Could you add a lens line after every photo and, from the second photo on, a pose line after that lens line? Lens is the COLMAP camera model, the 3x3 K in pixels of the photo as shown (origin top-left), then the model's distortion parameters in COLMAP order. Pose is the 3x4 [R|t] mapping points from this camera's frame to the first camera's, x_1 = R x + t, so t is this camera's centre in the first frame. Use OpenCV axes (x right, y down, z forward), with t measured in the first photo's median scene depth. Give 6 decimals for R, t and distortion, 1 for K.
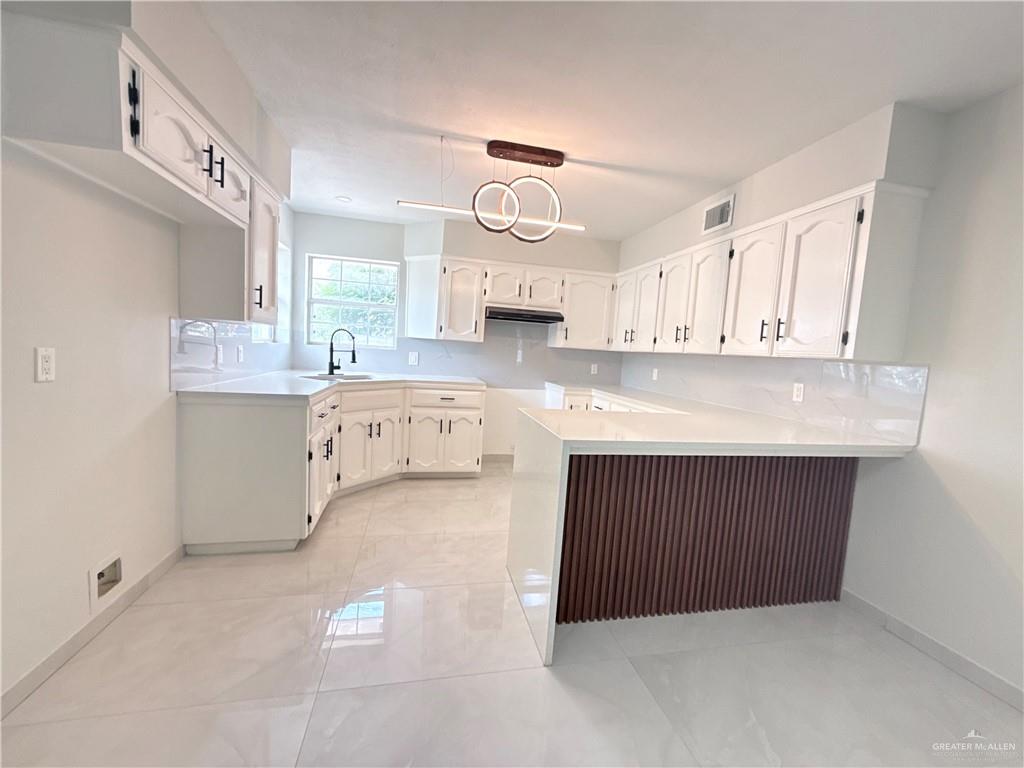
lens RADIAL K [[407.4, 0, 512.3], [0, 407.4, 387.3], [0, 0, 1]] dist [0.000292, -0.000130]
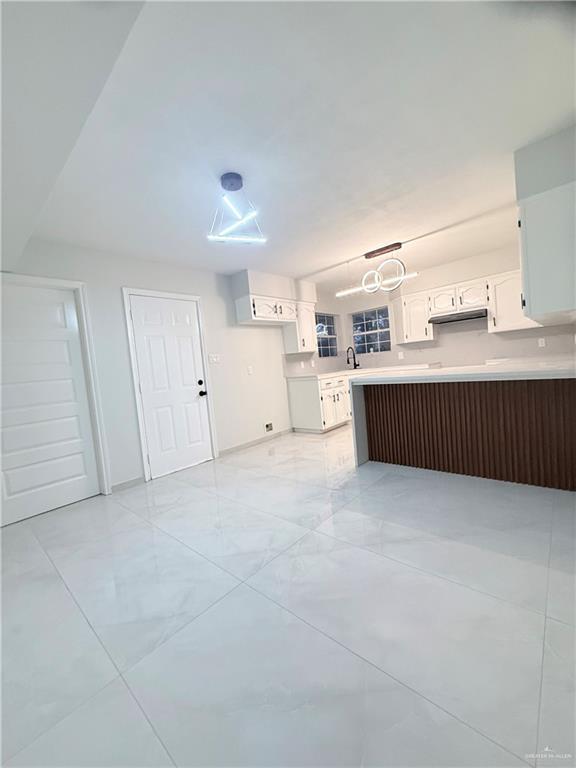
lens RADIAL K [[305.5, 0, 287.5], [0, 305.5, 383.5], [0, 0, 1]] dist [0.000292, -0.000130]
pose [[0.566350, -0.068565, -0.821308, 1.007374], [0.056403, 0.997422, -0.044374, 0.147734], [0.822233, -0.021193, 0.568757, -0.305555]]
